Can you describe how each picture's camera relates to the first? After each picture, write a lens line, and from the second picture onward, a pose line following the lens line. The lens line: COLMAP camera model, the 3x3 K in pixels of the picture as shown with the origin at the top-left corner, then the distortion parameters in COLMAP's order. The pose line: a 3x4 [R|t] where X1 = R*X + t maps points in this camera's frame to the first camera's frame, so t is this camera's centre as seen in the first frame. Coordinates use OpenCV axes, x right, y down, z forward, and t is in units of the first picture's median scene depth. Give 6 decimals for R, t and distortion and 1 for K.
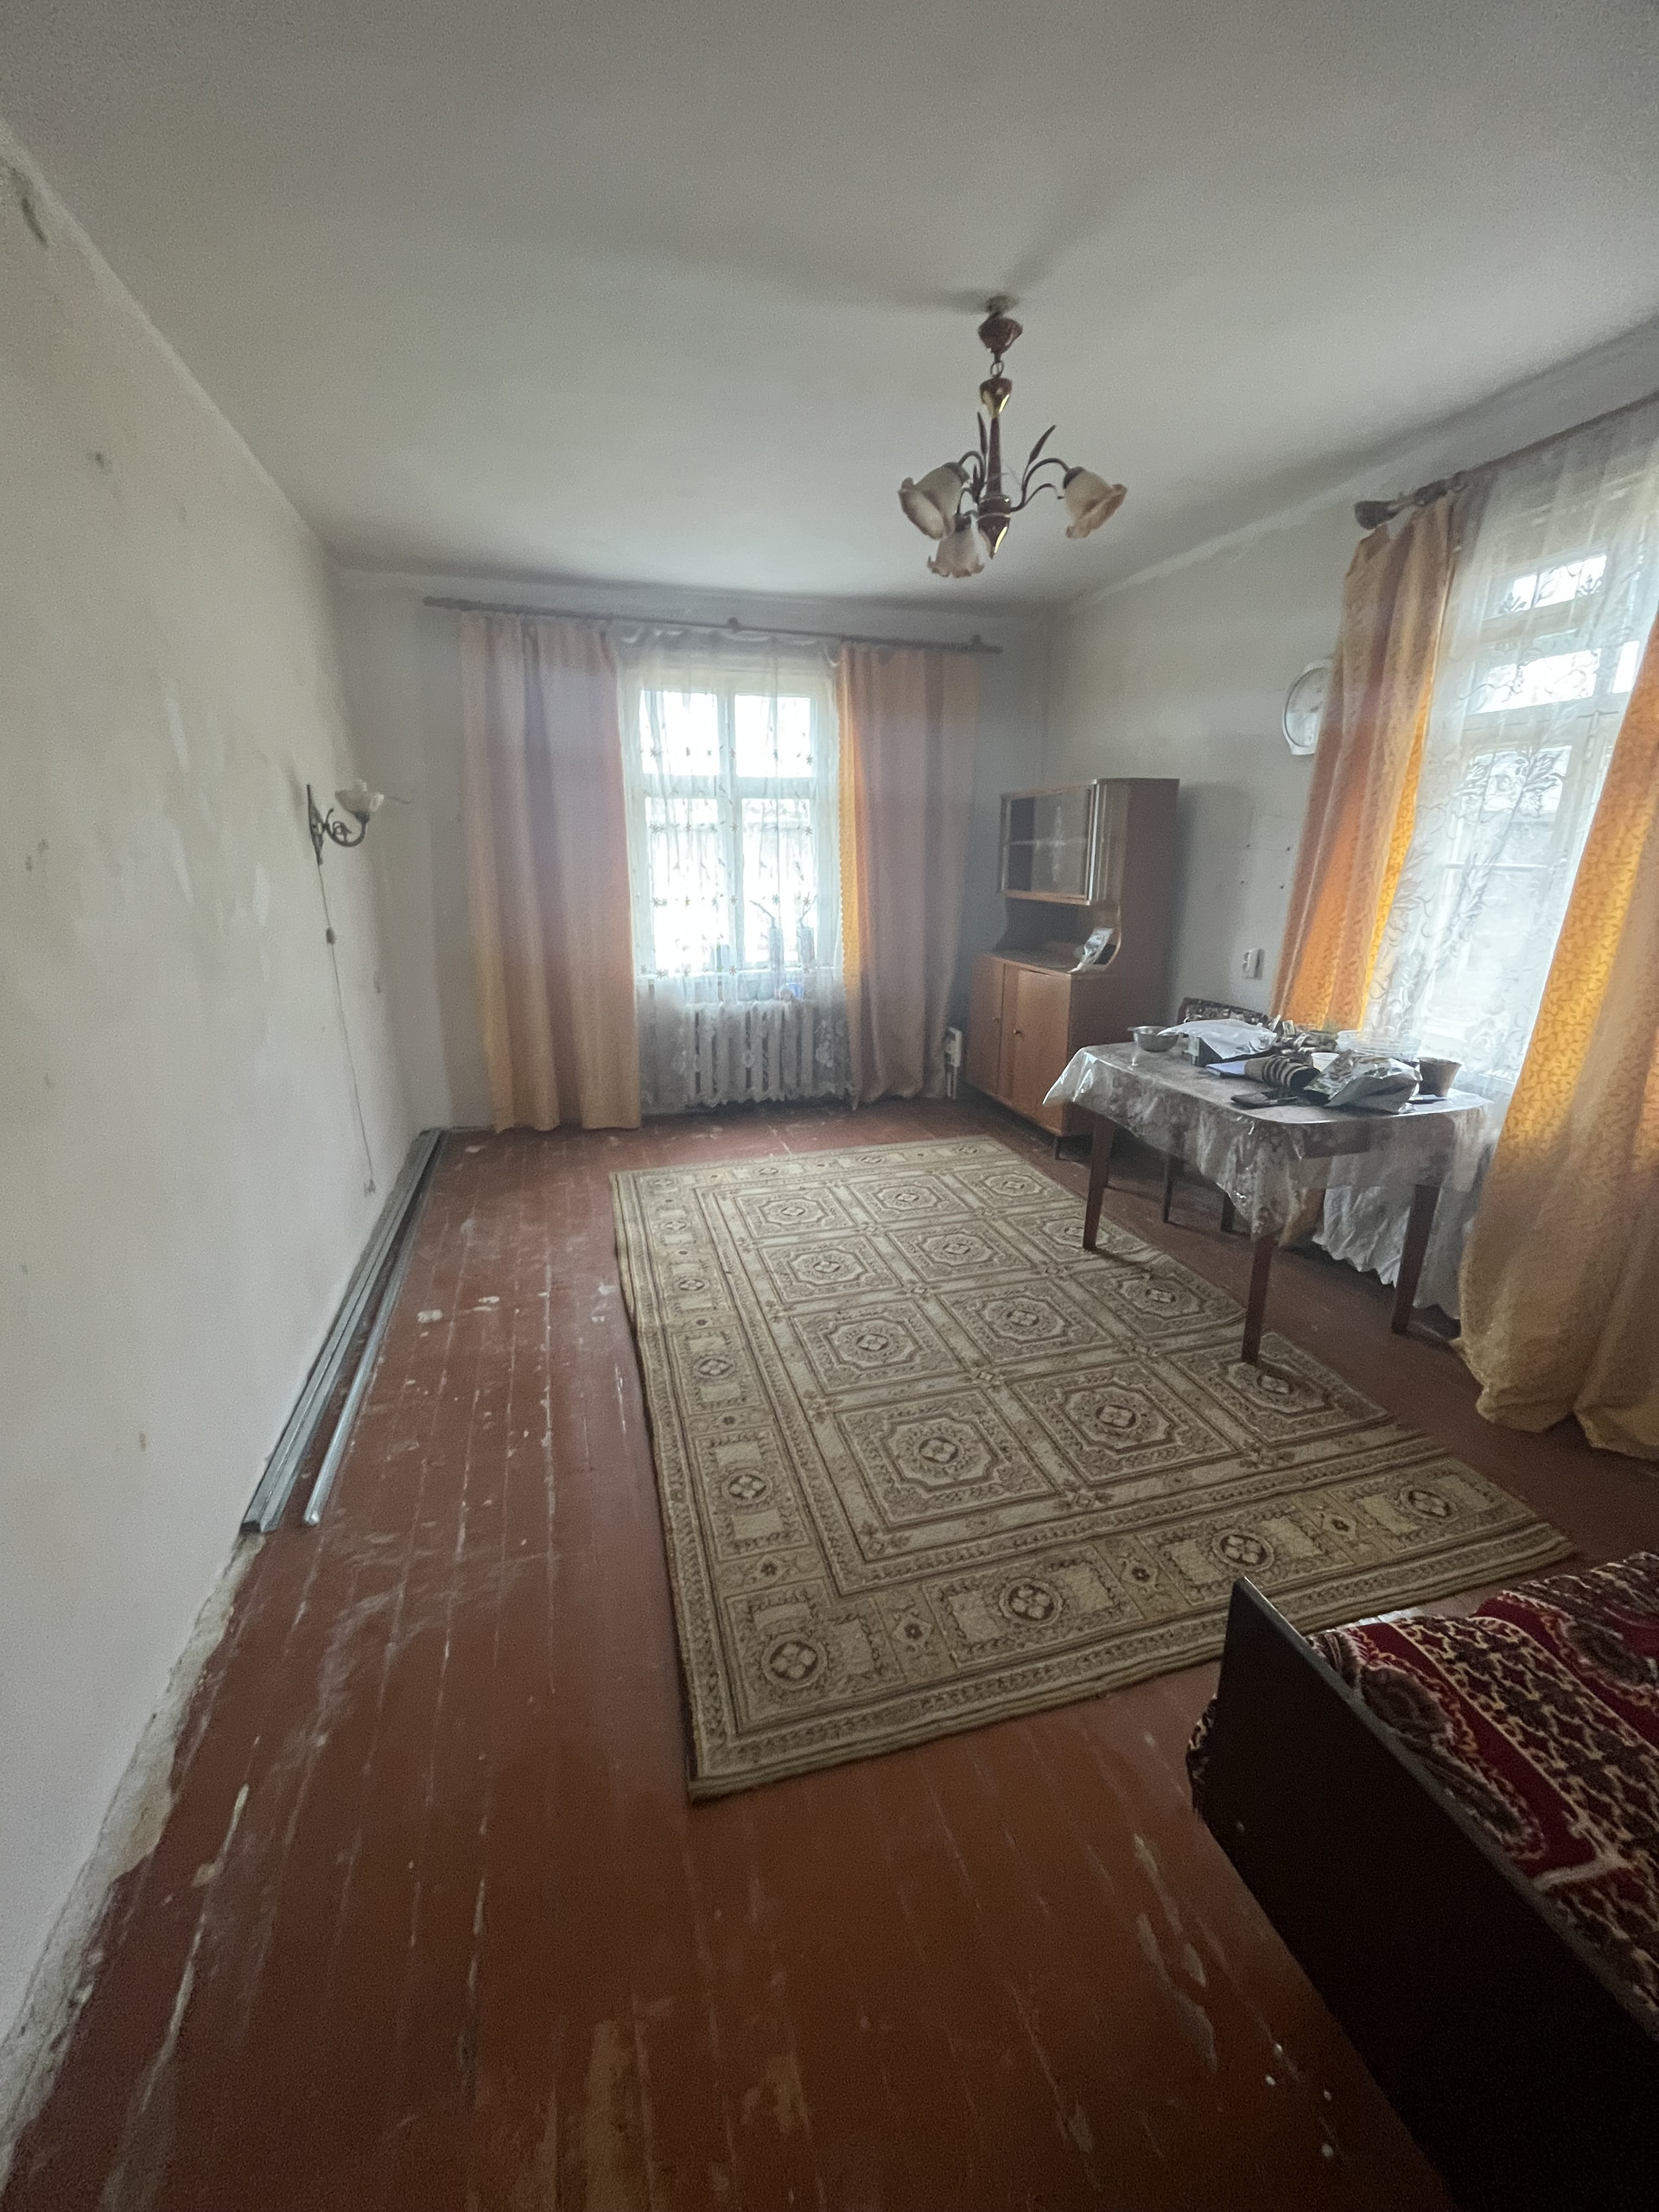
lens RADIAL K [[897.6, 0, 820.8], [0, 897.6, 1097.6], [0, 0, 1]] dist [-0.000837, 0.000093]
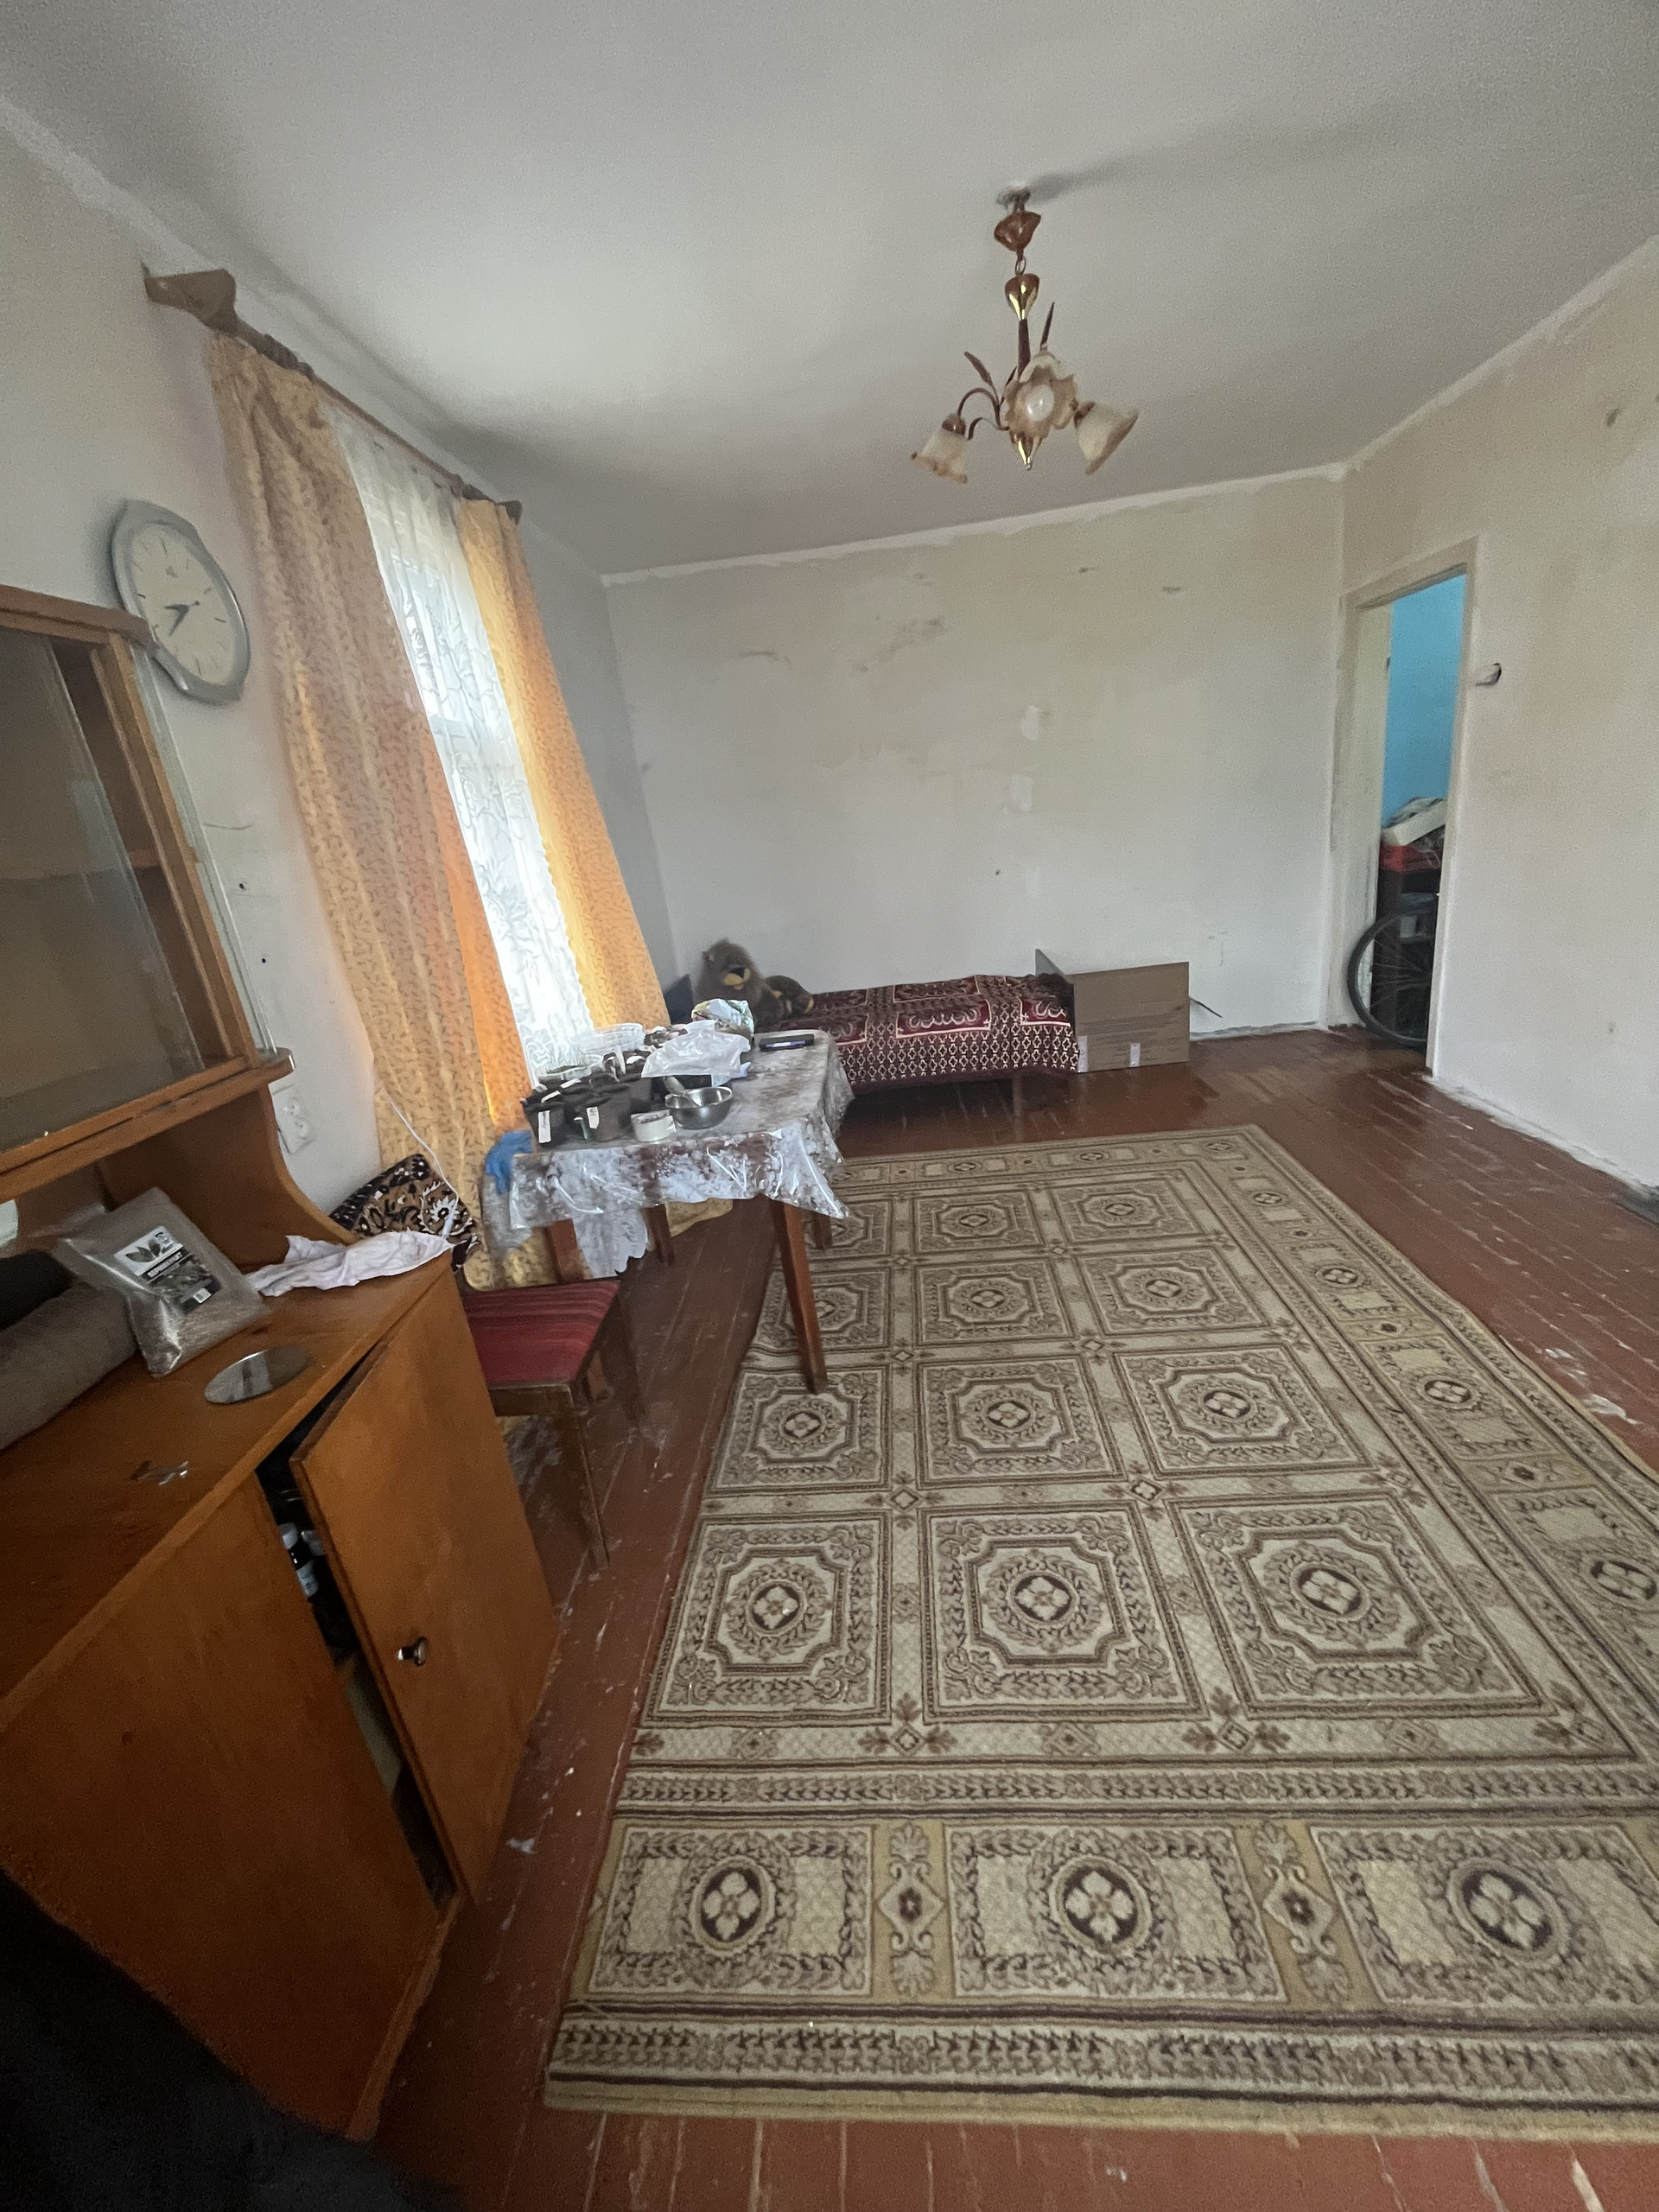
lens RADIAL K [[897.6, 0, 820.8], [0, 897.6, 1097.6], [0, 0, 1]] dist [-0.000837, 0.000093]
pose [[-0.933475, 0.018649, 0.358158, 0.050596], [0.218242, 0.822000, 0.526009, -0.461247], [-0.284596, 0.569181, -0.771387, 1.680970]]
